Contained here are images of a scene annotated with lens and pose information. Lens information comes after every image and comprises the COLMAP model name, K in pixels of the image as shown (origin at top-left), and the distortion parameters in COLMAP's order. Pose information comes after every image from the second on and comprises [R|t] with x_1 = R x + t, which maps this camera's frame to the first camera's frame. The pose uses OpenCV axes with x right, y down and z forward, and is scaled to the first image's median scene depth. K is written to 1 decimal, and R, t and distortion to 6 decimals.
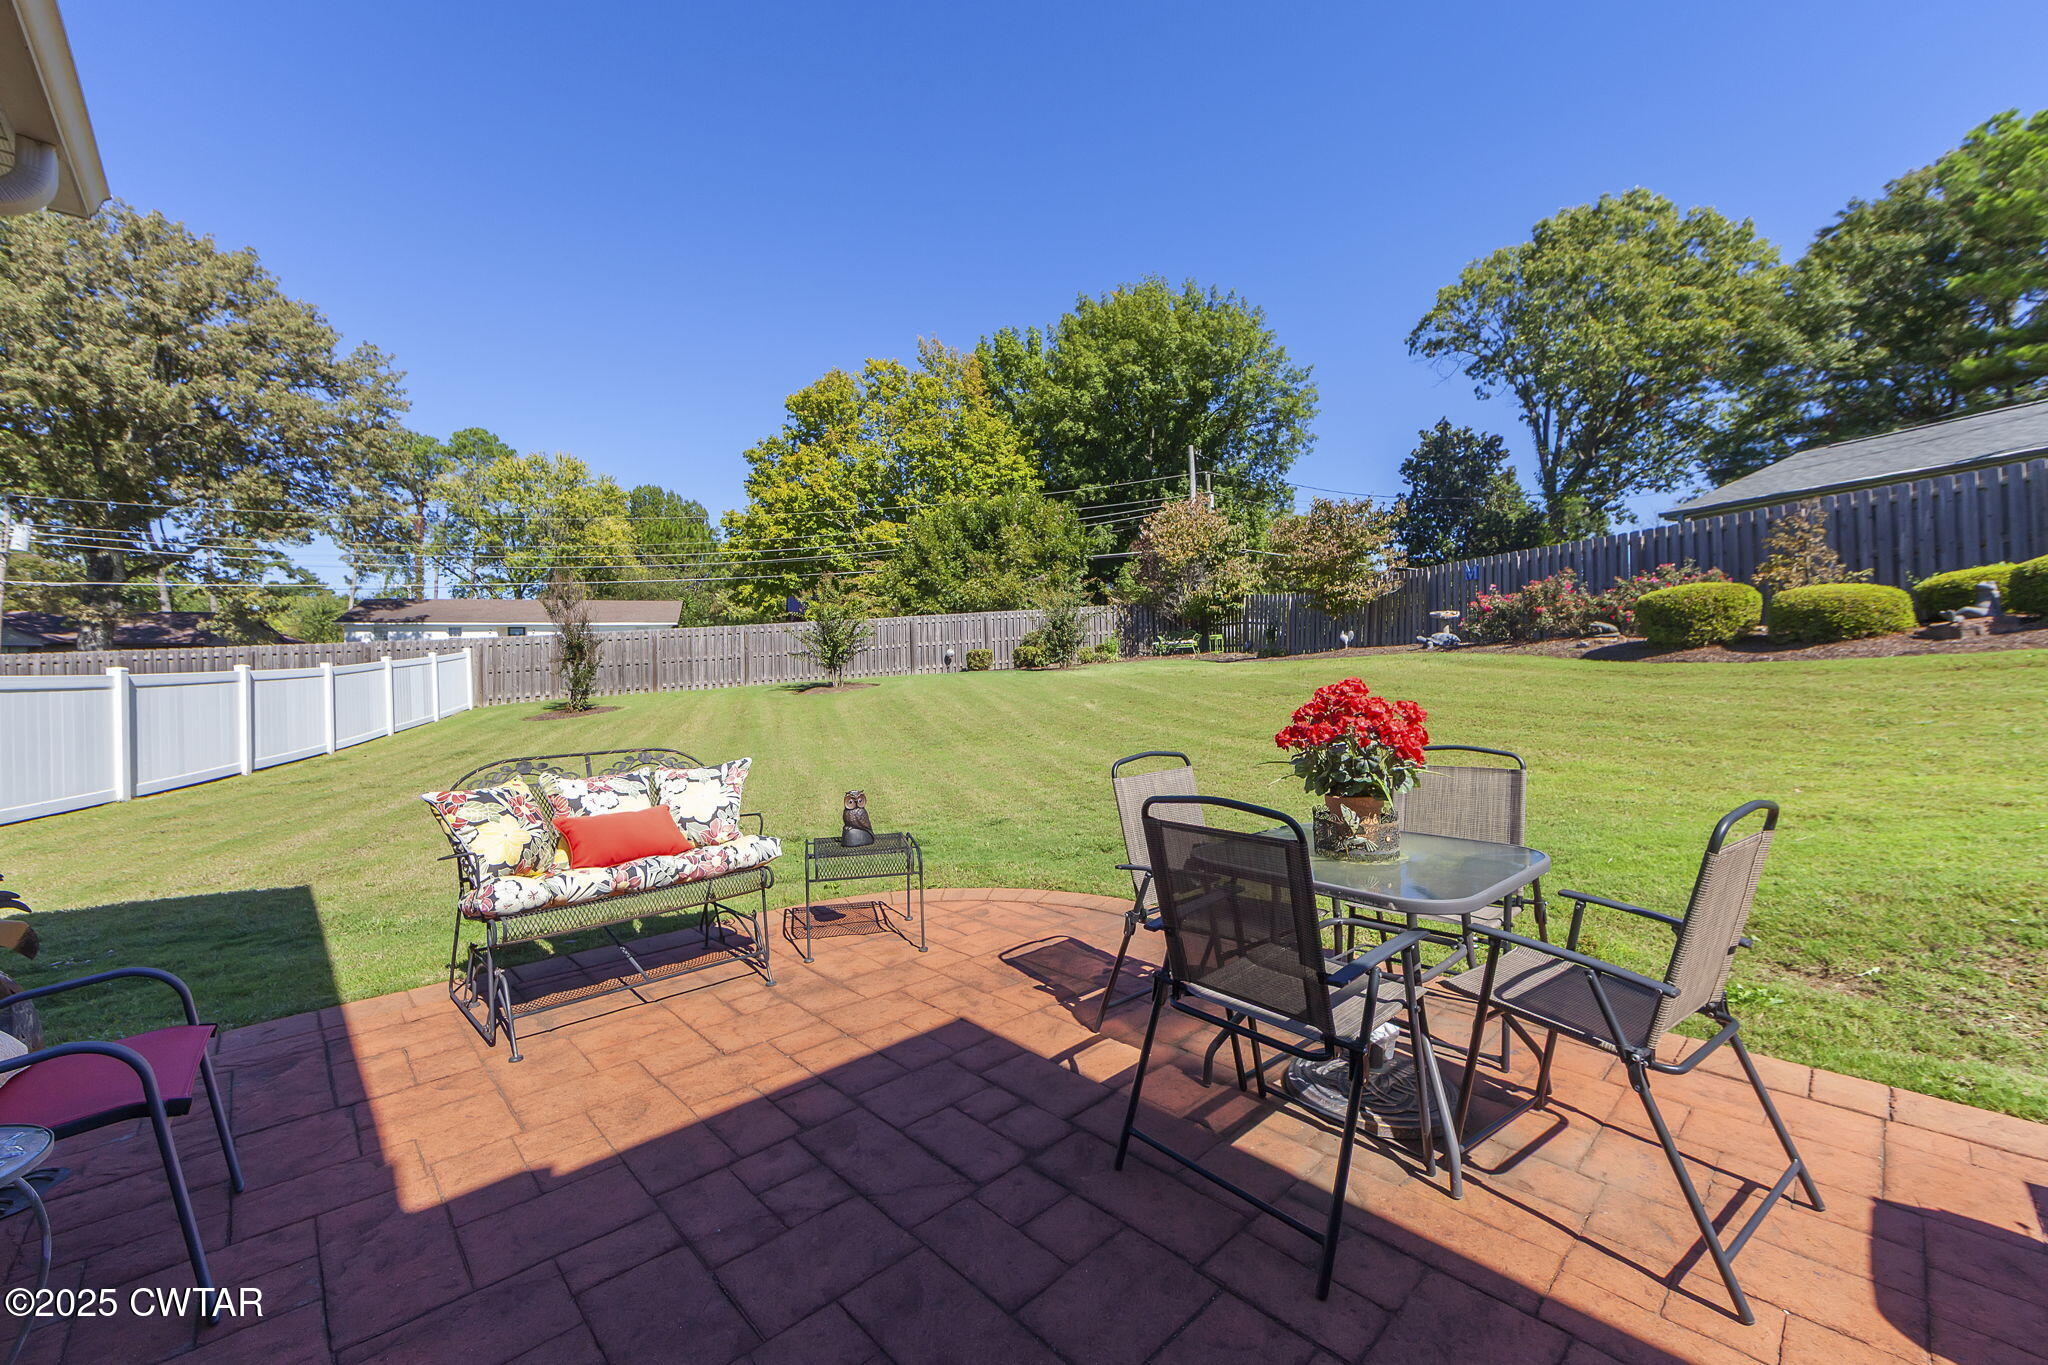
lens RADIAL K [[819.4, 0, 1026.6], [0, 819.4, 654.5], [0, 0, 1]] dist [0.000123, -0.000219]
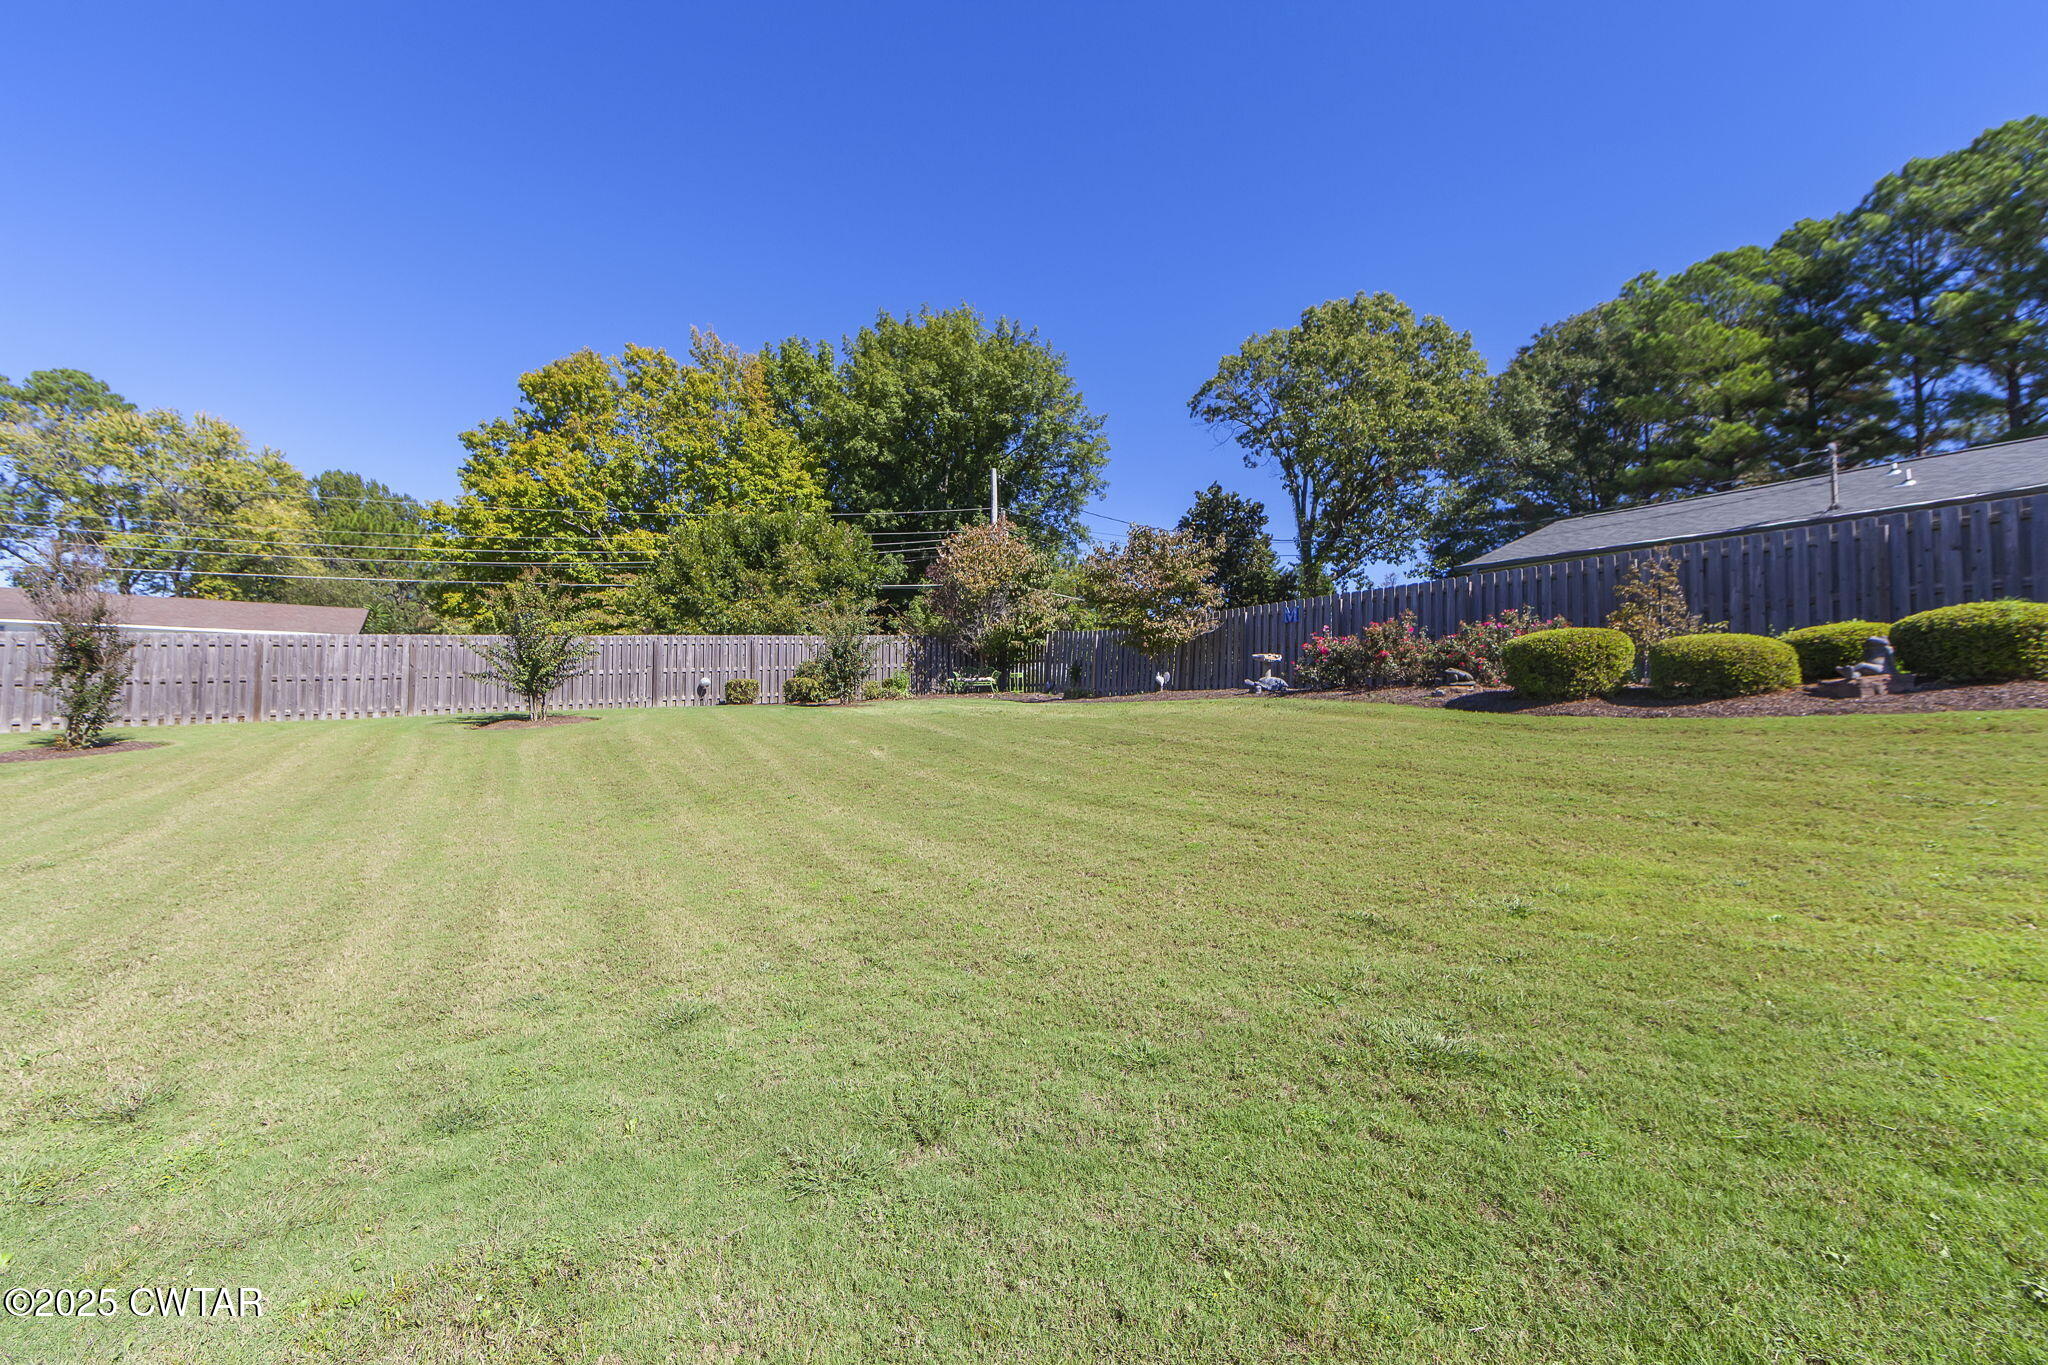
lens RADIAL K [[788.0, 0, 1030.3], [0, 788.0, 686.1], [0, 0, 1]] dist [-0.003242, 0.000661]
pose [[0.962332, 0.033817, 0.269767, 0.007934], [-0.031296, 0.999417, -0.013640, 0.003127], [-0.270071, 0.004684, 0.962829, 0.146801]]
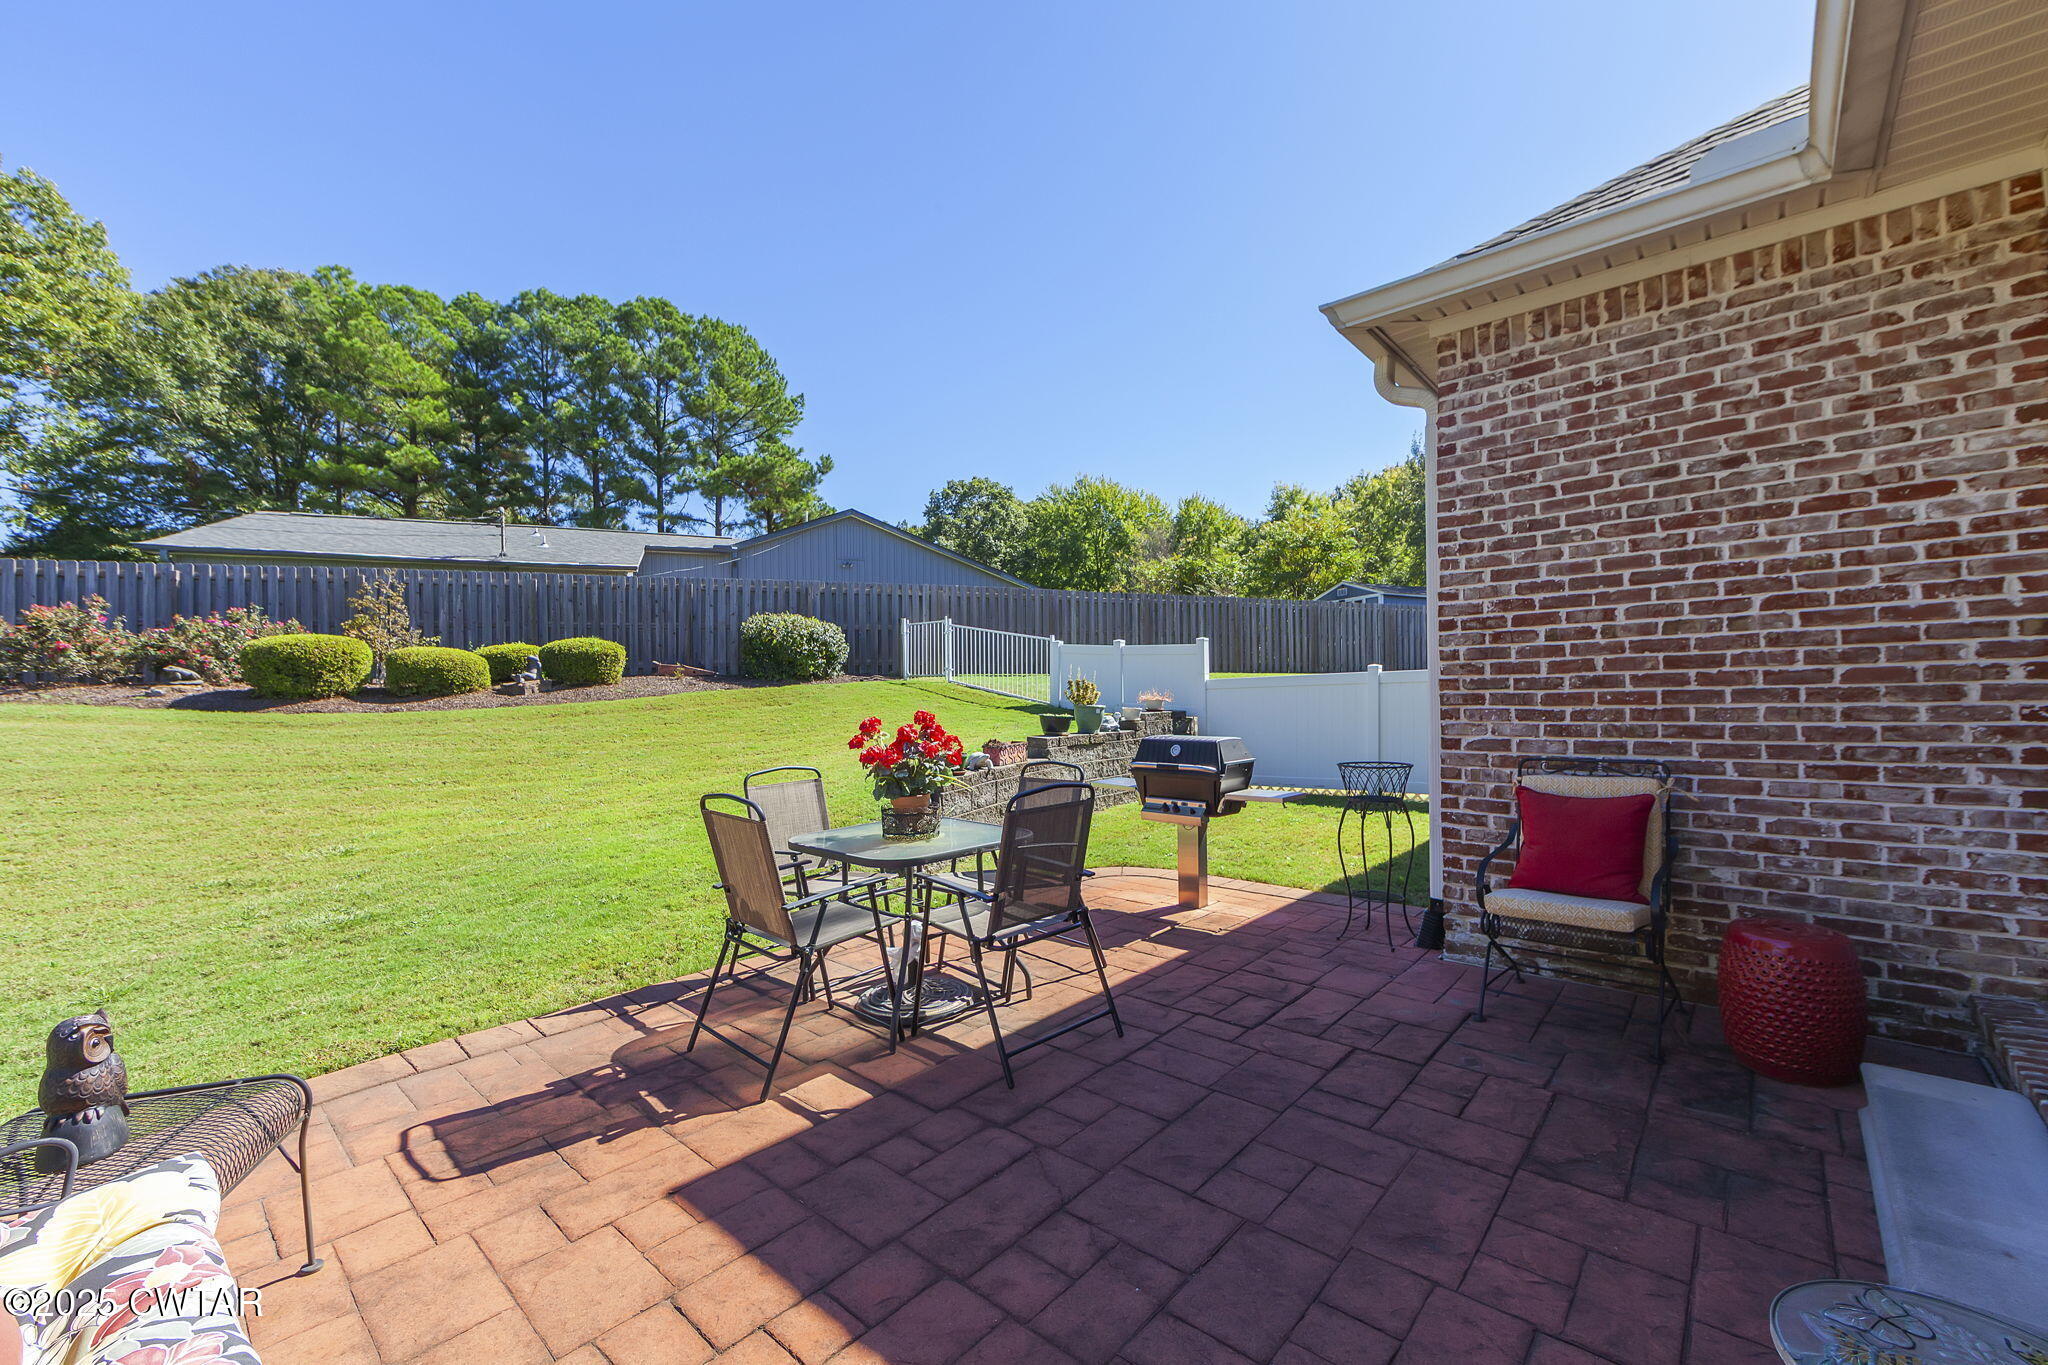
lens RADIAL K [[819.4, 0, 1018.4], [0, 819.4, 688.7], [0, 0, 1]] dist [0.000123, -0.000219]
pose [[-0.078519, 0.030443, 0.996448, -0.107959], [-0.002201, 0.999526, -0.030710, 0.003813], [-0.996910, -0.004605, -0.078415, 0.099259]]
